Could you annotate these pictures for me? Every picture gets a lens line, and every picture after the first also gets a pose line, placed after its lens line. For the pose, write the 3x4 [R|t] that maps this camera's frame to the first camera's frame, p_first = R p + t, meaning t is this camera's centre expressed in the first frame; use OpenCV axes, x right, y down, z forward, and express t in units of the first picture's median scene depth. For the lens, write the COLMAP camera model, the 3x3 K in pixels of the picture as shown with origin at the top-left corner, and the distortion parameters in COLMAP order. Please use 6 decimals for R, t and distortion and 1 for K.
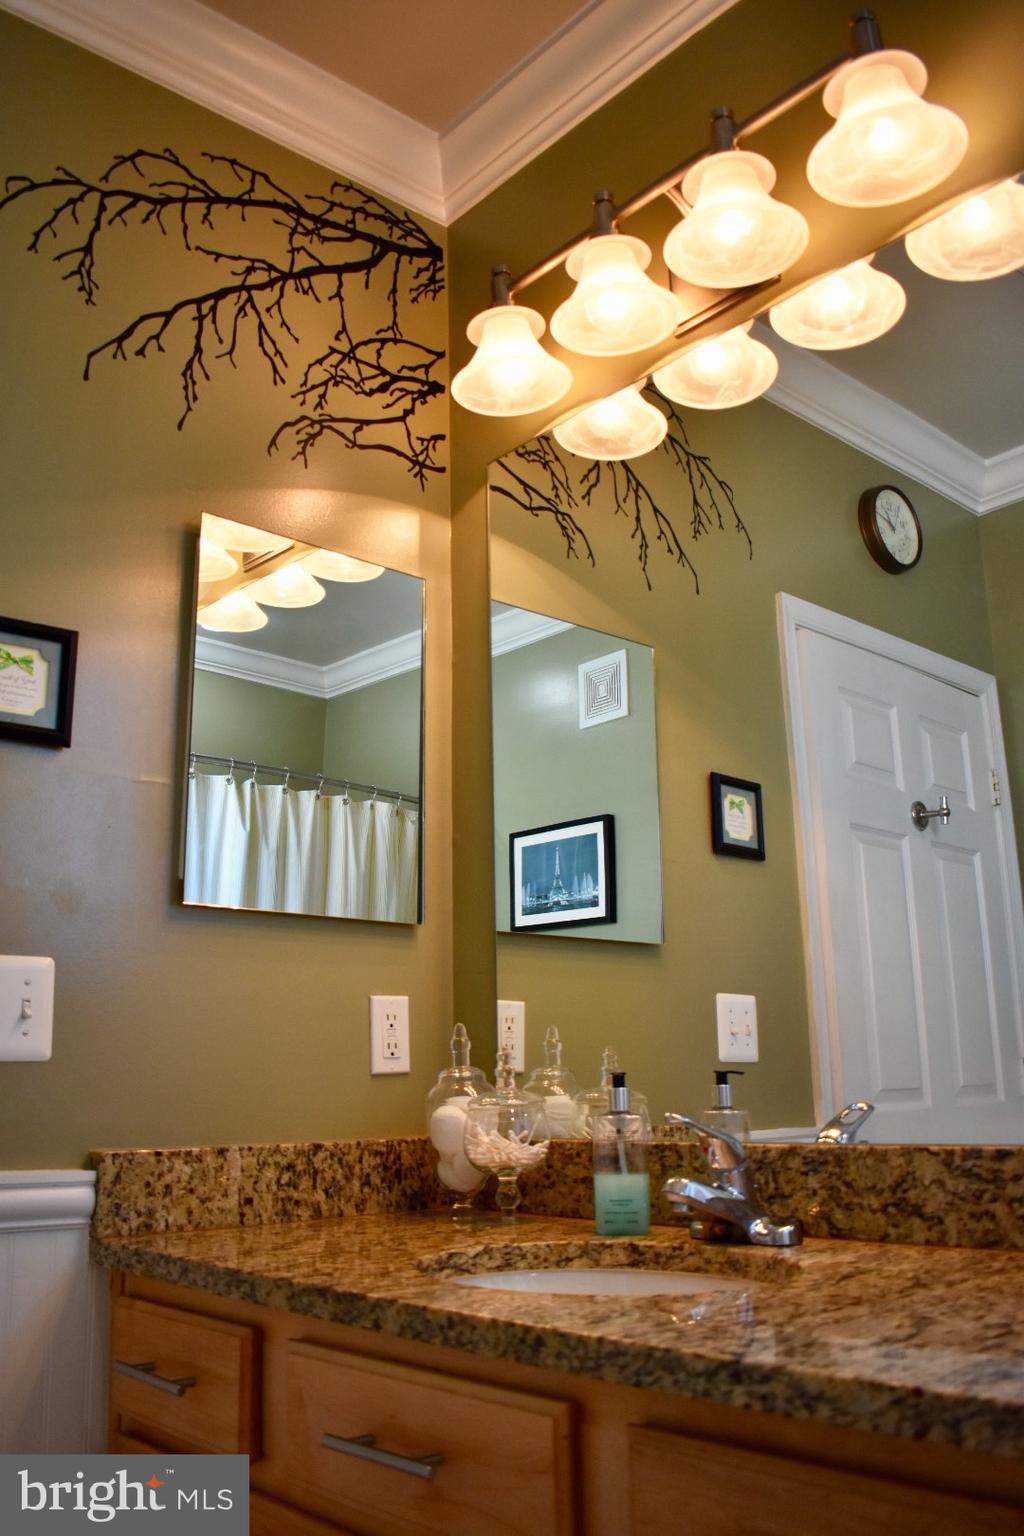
lens RADIAL K [[1302.5, 0, 506.6], [0, 1302.5, 747.8], [0, 0, 1]] dist [-0.090492, 0.014847]
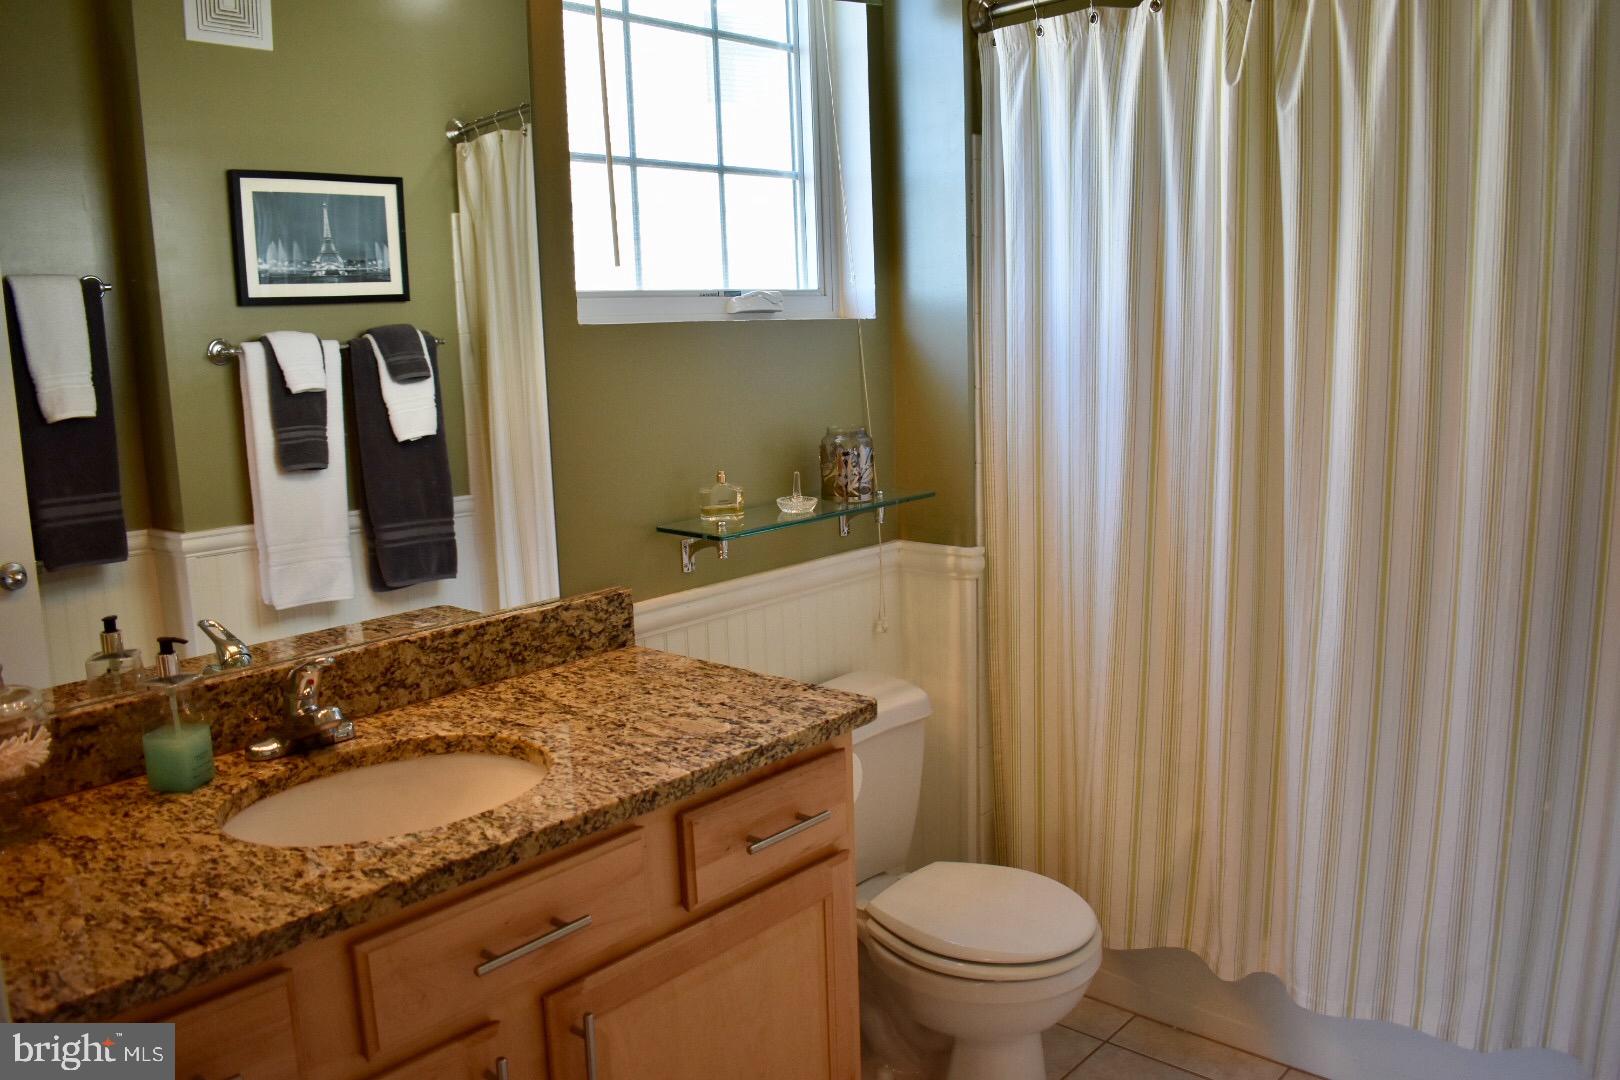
lens RADIAL K [[1261.9, 0, 820.4], [0, 1261.9, 555.5], [0, 0, 1]] dist [-0.098762, 0.018725]
pose [[-0.129491, -0.152106, 0.979845, -0.991140], [-0.216196, 0.968722, 0.121808, -0.042207], [-0.967725, -0.196066, -0.158325, 0.731556]]
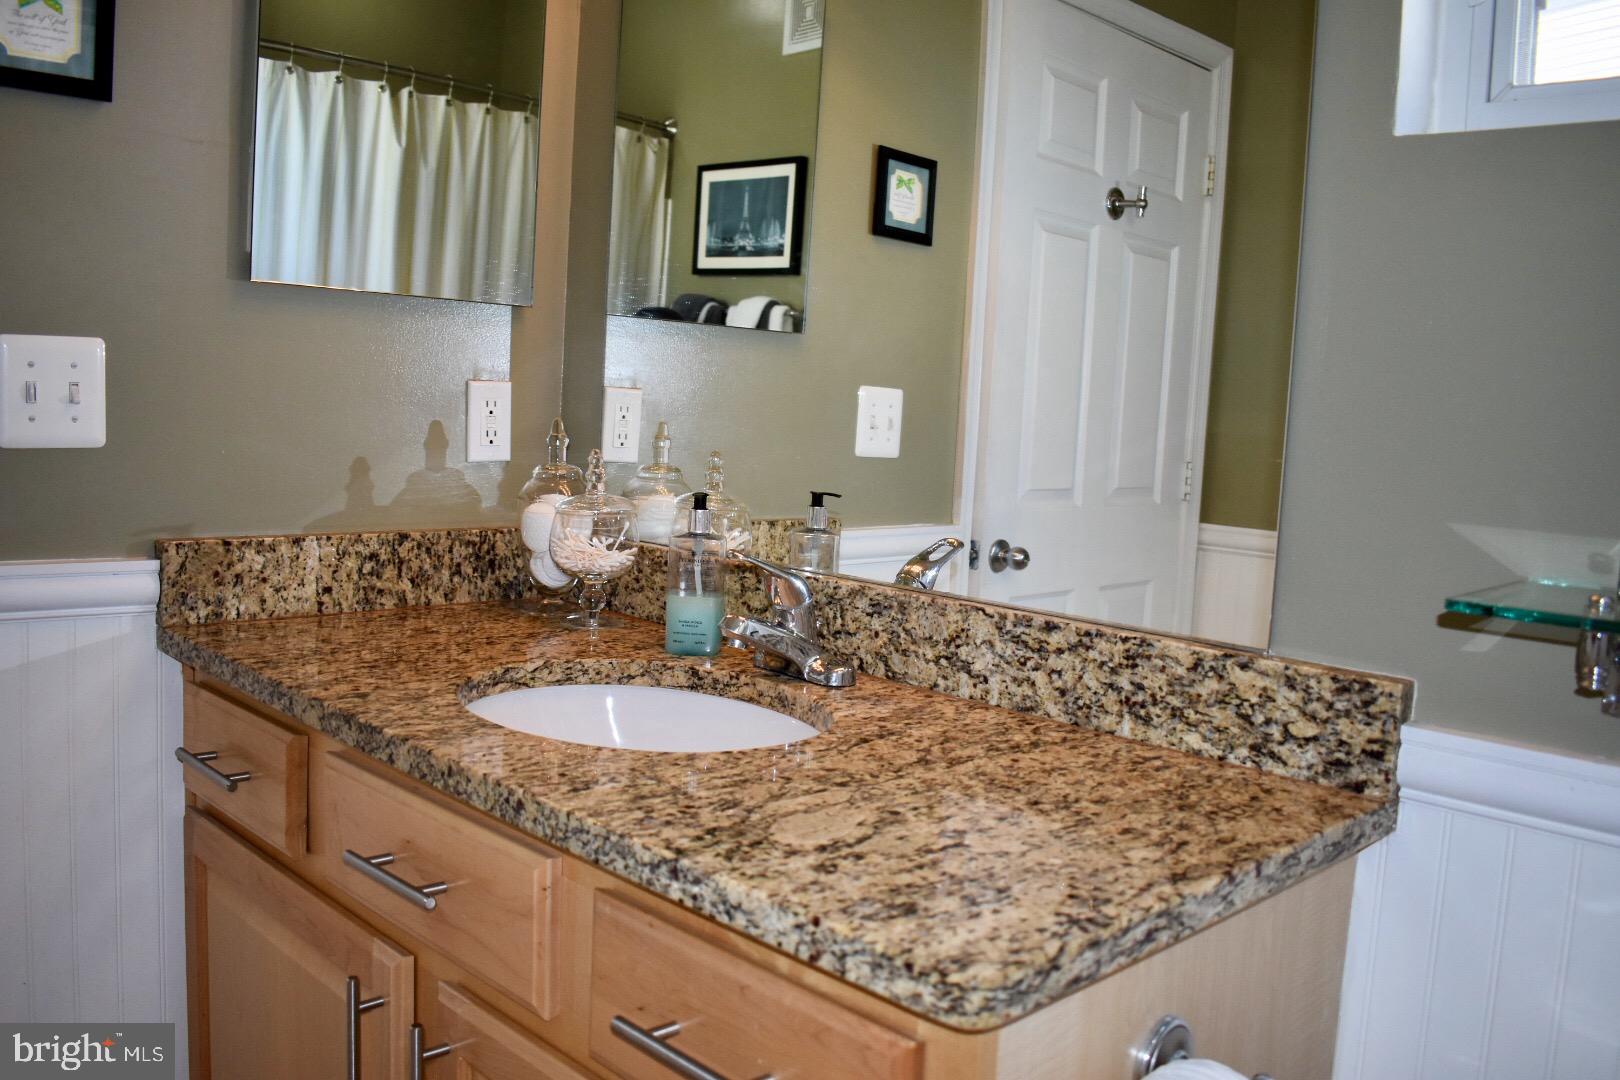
lens RADIAL K [[1373.8, 0, 819.0], [0, 1373.8, 532.5], [0, 0, 1]] dist [-0.090492, 0.014847]
pose [[0.995596, 0.064353, 0.068170, 0.115895], [-0.083971, 0.935480, 0.343258, -0.088777], [-0.041682, -0.347470, 0.936764, 0.028569]]
